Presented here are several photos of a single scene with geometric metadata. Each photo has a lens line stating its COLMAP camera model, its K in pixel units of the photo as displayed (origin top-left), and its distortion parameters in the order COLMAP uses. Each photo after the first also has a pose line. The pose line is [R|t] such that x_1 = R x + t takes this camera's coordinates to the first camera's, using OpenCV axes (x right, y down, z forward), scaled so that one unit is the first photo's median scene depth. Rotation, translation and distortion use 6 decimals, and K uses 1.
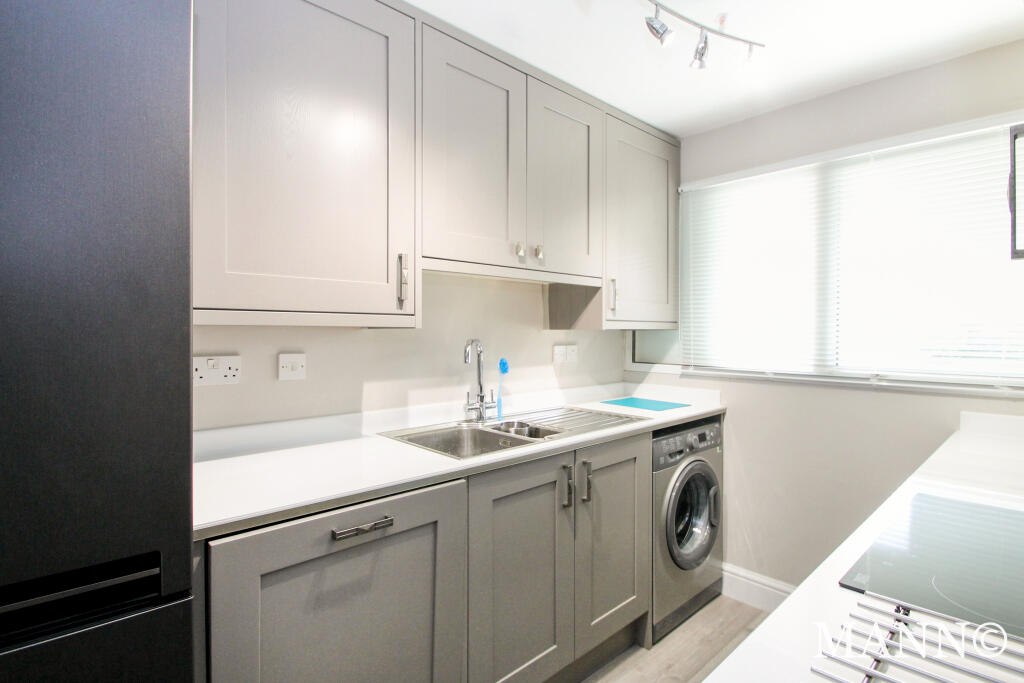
lens RADIAL K [[507.8, 0, 512.0], [0, 507.8, 341.5], [0, 0, 1]] dist [-0.002264, -0.000948]
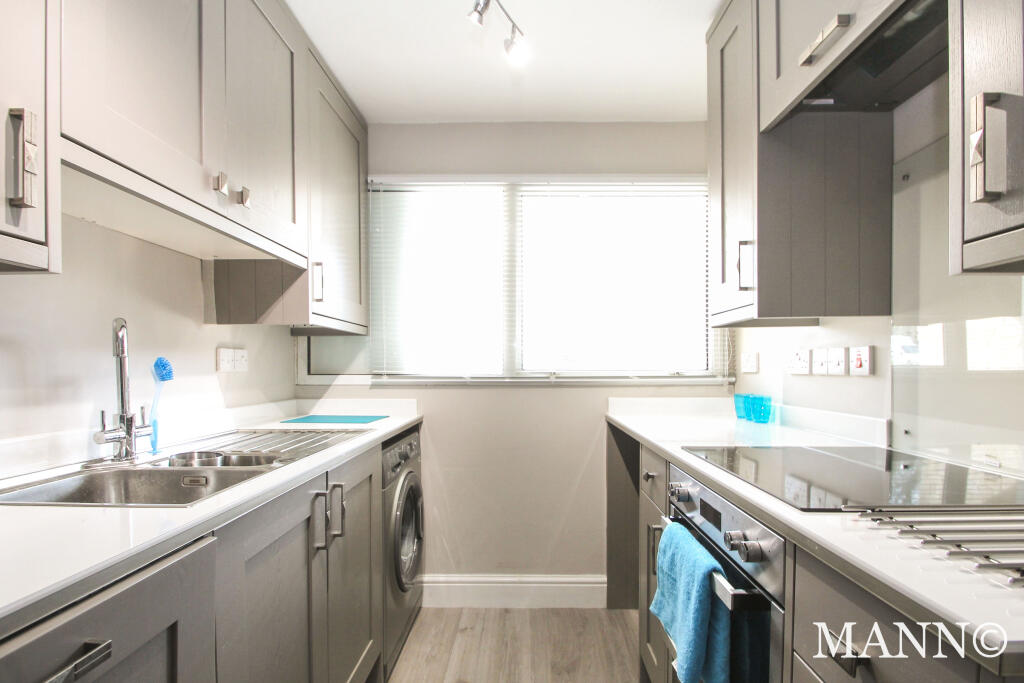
lens RADIAL K [[502.7, 0, 526.2], [0, 502.7, 382.1], [0, 0, 1]] dist [0.000853, -0.007445]
pose [[0.685068, -0.022416, 0.728135, -0.153583], [0.013969, 0.999747, 0.017635, 0.055148], [-0.728346, -0.001910, 0.685207, 0.208495]]
